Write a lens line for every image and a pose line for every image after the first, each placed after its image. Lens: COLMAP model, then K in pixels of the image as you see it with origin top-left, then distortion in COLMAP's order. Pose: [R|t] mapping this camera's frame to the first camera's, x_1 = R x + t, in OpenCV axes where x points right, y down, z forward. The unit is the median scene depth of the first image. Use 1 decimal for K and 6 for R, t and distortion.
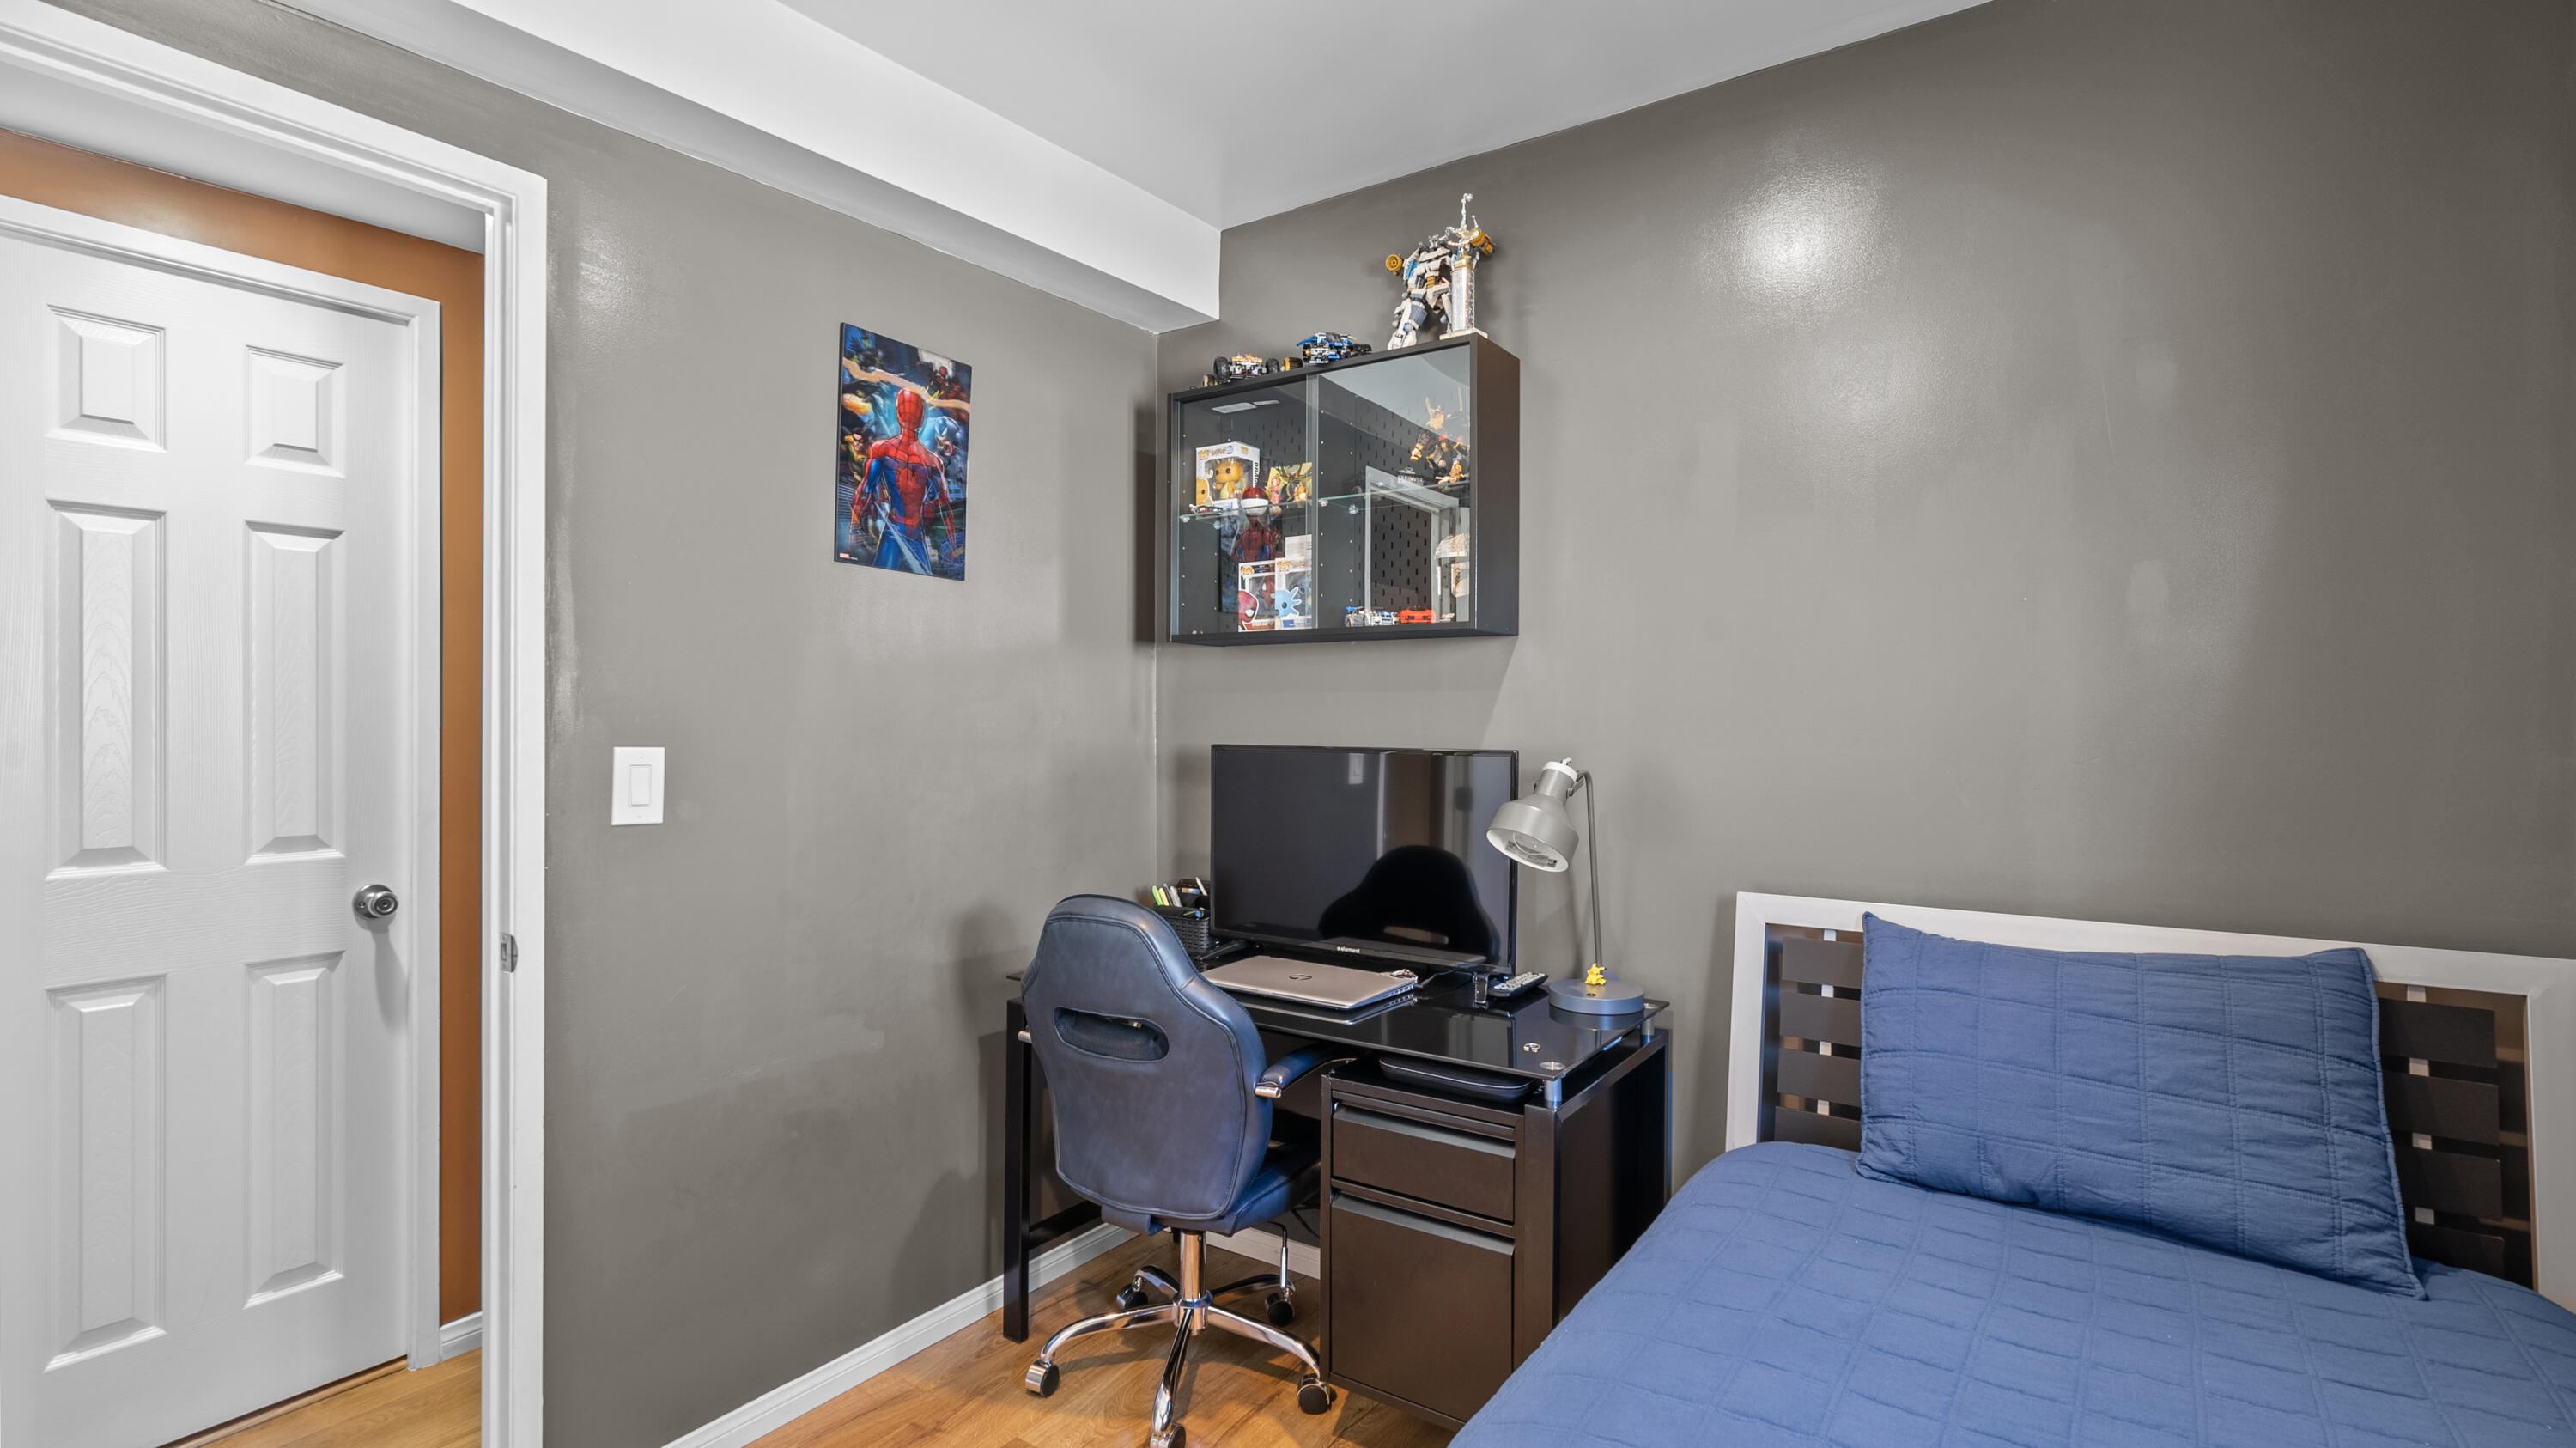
lens RADIAL K [[1189.4, 0, 1290.2], [0, 1189.4, 717.3], [0, 0, 1]] dist [0.001535, 0.001933]
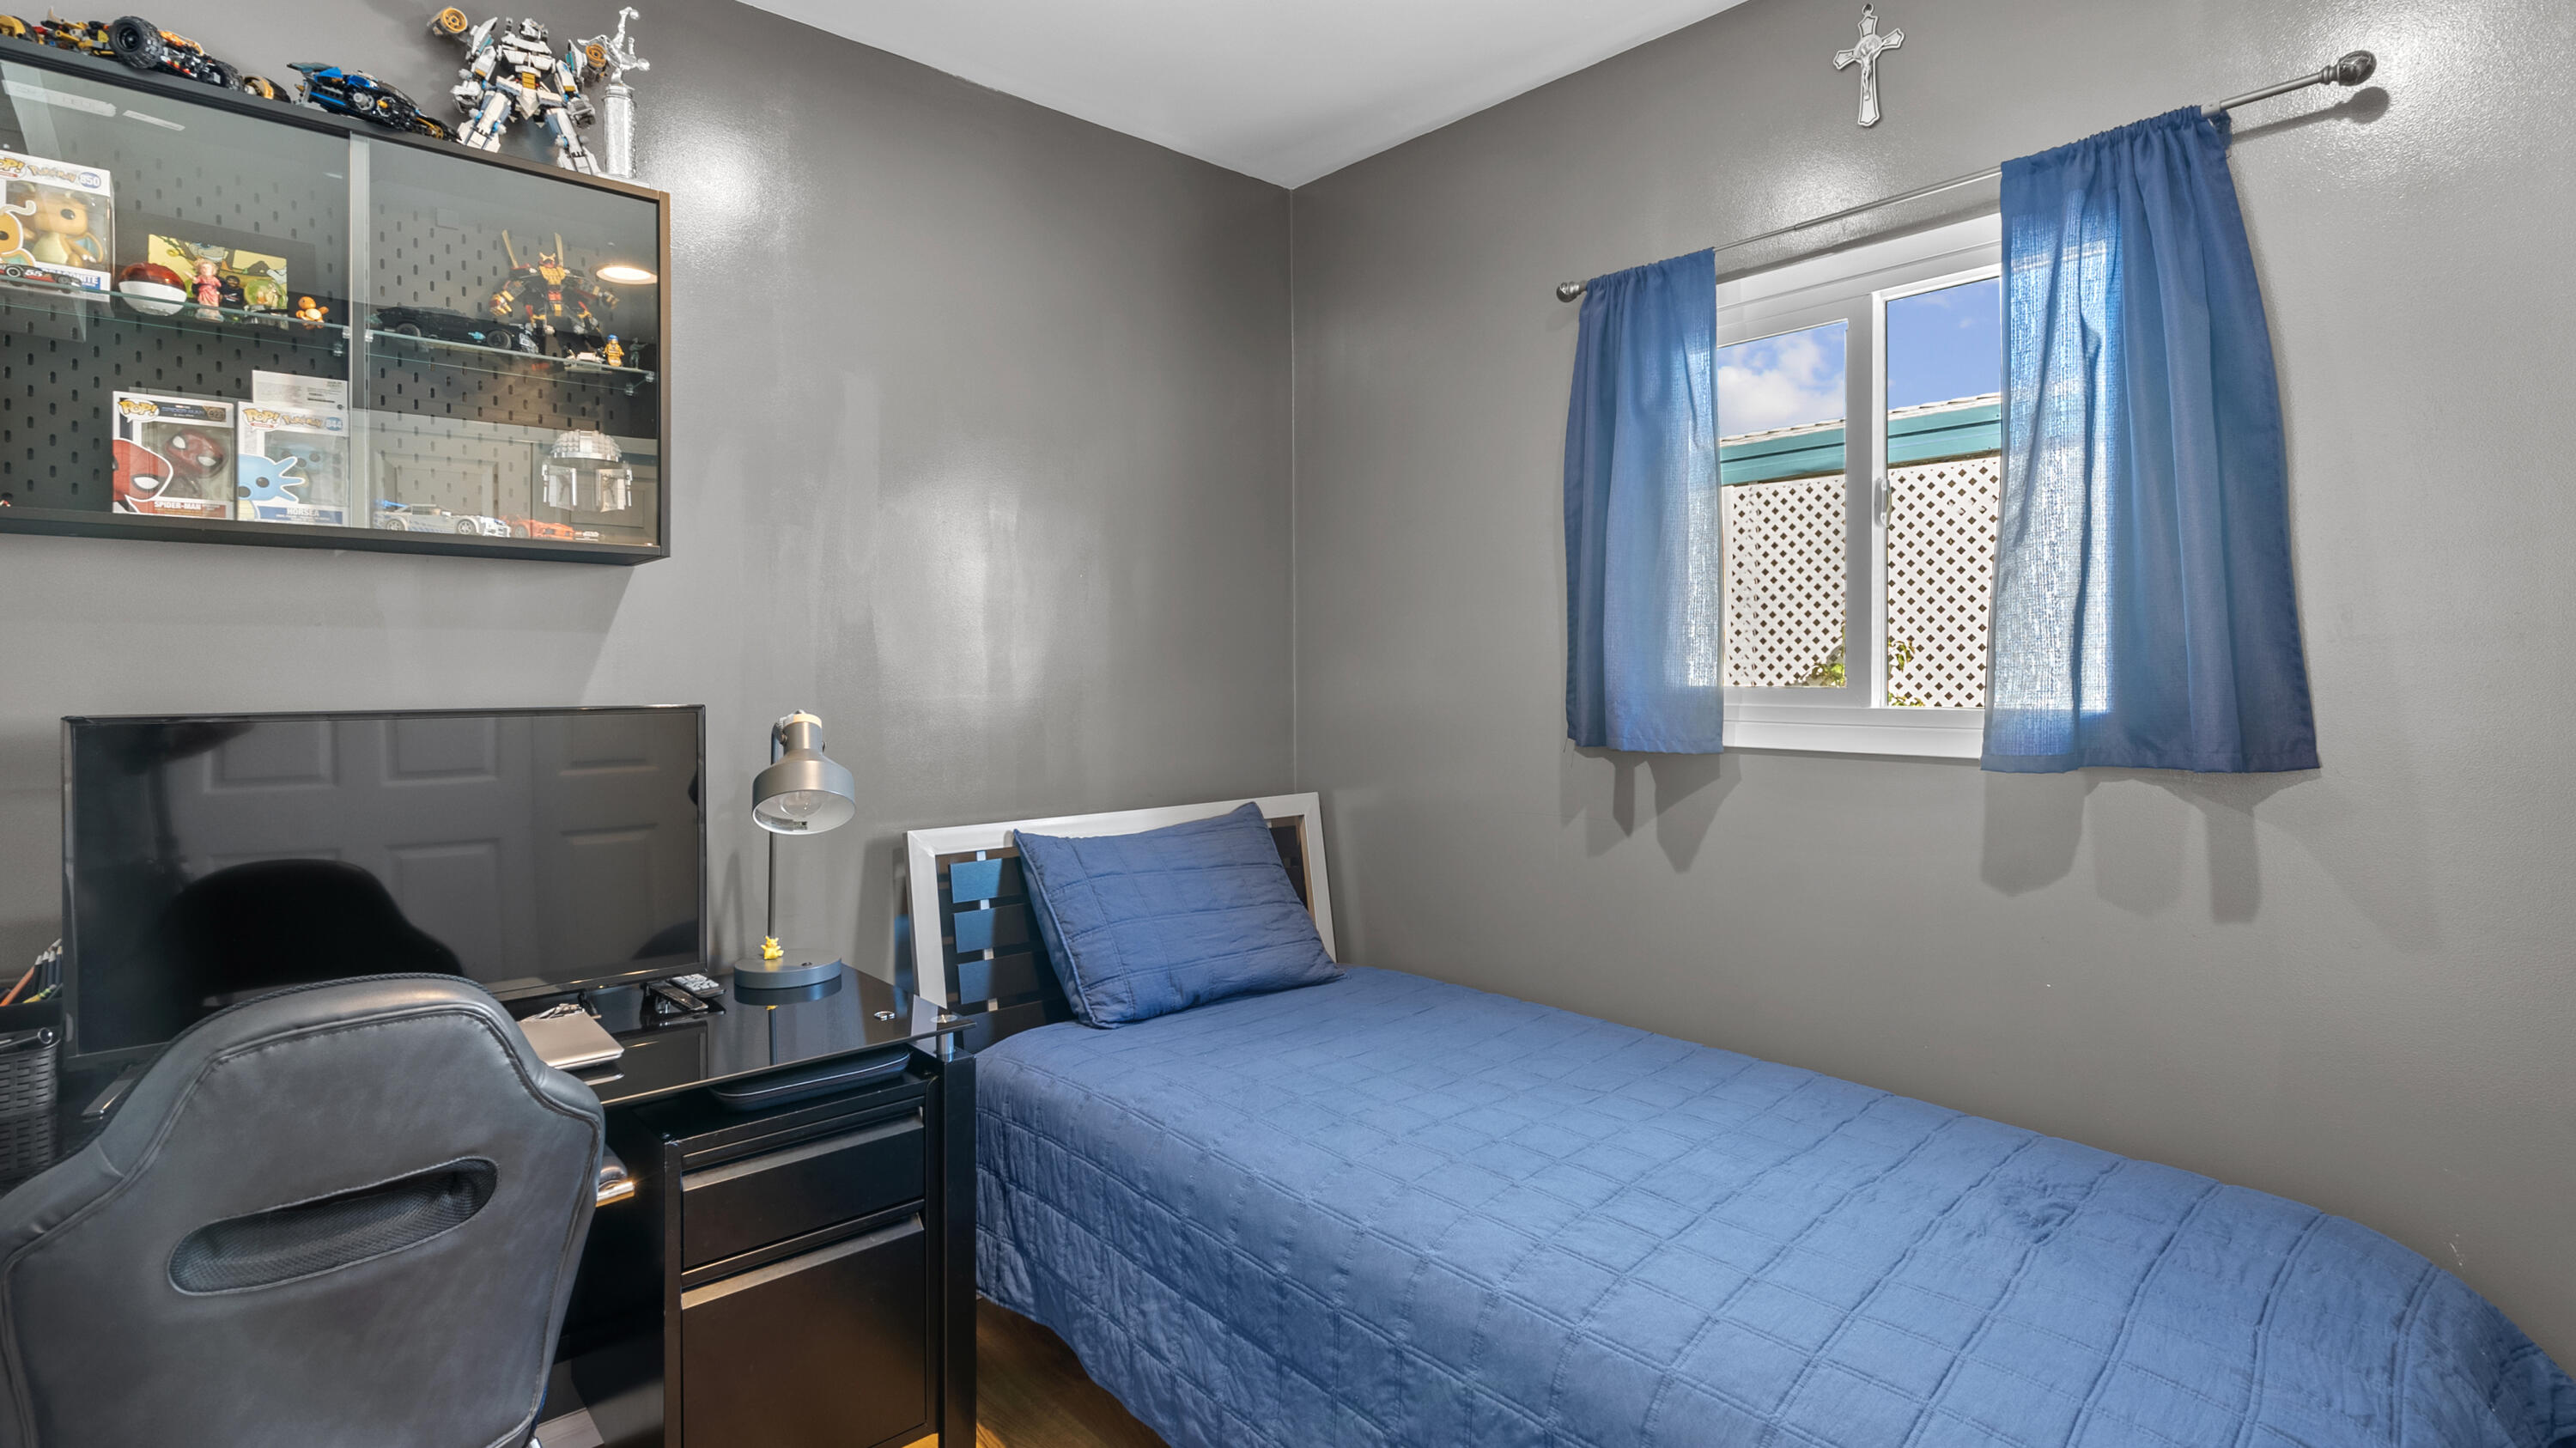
lens RADIAL K [[1189.4, 0, 1308.2], [0, 1189.4, 678.7], [0, 0, 1]] dist [0.001535, 0.001933]
pose [[0.247814, -0.006214, 0.968788, -0.480736], [0.011511, 0.999928, 0.003470, 0.010734], [-0.968739, 0.010292, 0.247868, 0.344209]]
